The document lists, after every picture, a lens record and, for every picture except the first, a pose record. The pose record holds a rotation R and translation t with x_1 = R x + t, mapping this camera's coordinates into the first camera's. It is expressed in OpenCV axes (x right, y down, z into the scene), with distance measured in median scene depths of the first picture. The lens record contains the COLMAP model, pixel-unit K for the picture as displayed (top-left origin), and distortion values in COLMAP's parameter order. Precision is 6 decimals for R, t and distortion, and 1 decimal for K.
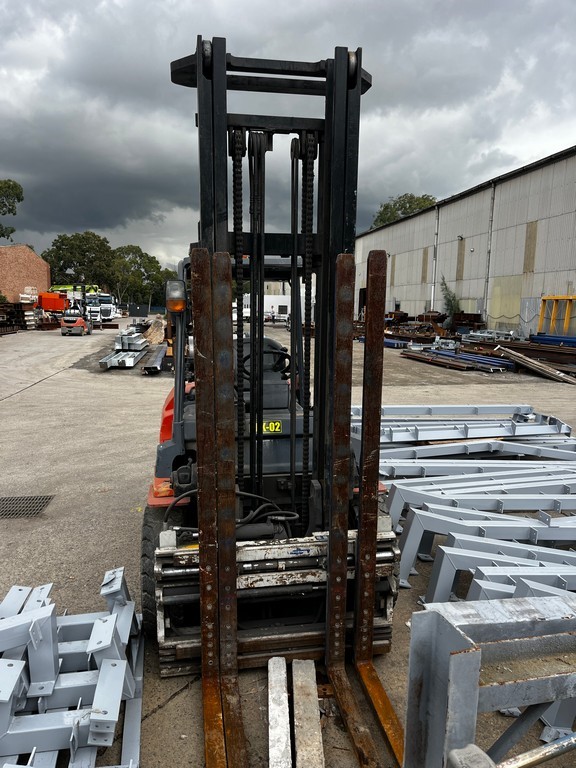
lens RADIAL K [[592.4, 0, 290.8], [0, 592.4, 399.7], [0, 0, 1]] dist [0.049382, -0.084508]
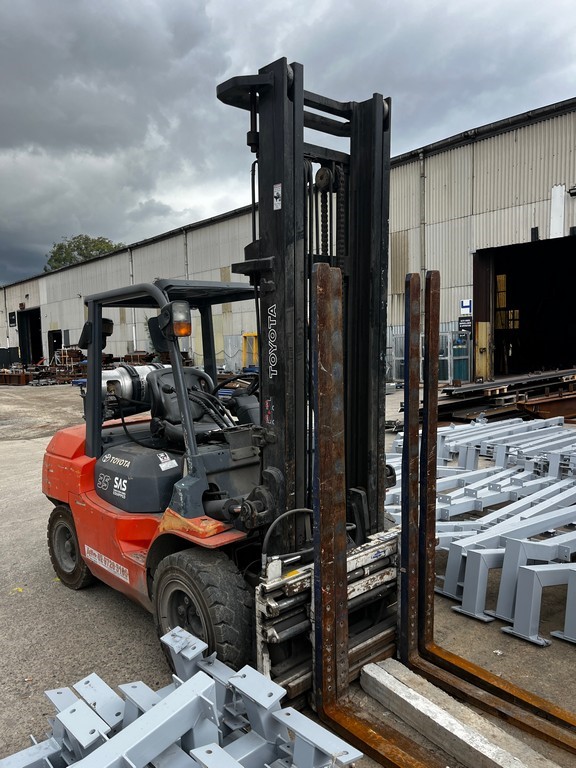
lens RADIAL K [[588.5, 0, 299.6], [0, 588.5, 398.7], [0, 0, 1]] dist [0.085132, -0.120263]
pose [[0.849872, -0.087052, 0.519749, -0.075577], [0.123518, 0.991694, -0.035874, 0.000404], [-0.512309, 0.094686, 0.853565, 0.018222]]
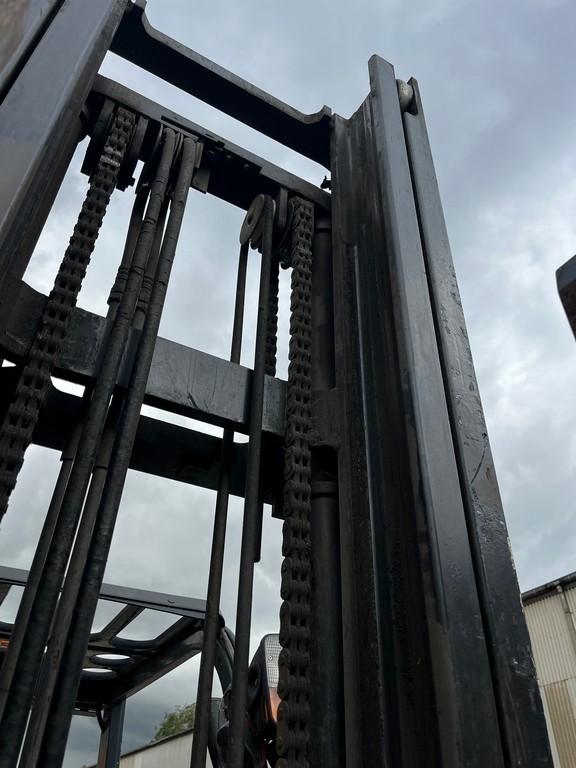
lens RADIAL K [[588.5, 0, 299.6], [0, 588.5, 398.7], [0, 0, 1]] dist [0.085132, -0.120263]
pose [[0.939038, 0.205558, 0.275597, -0.006235], [0.059504, 0.692325, -0.719129, -0.006503], [-0.338625, 0.691688, 0.637888, 0.099799]]
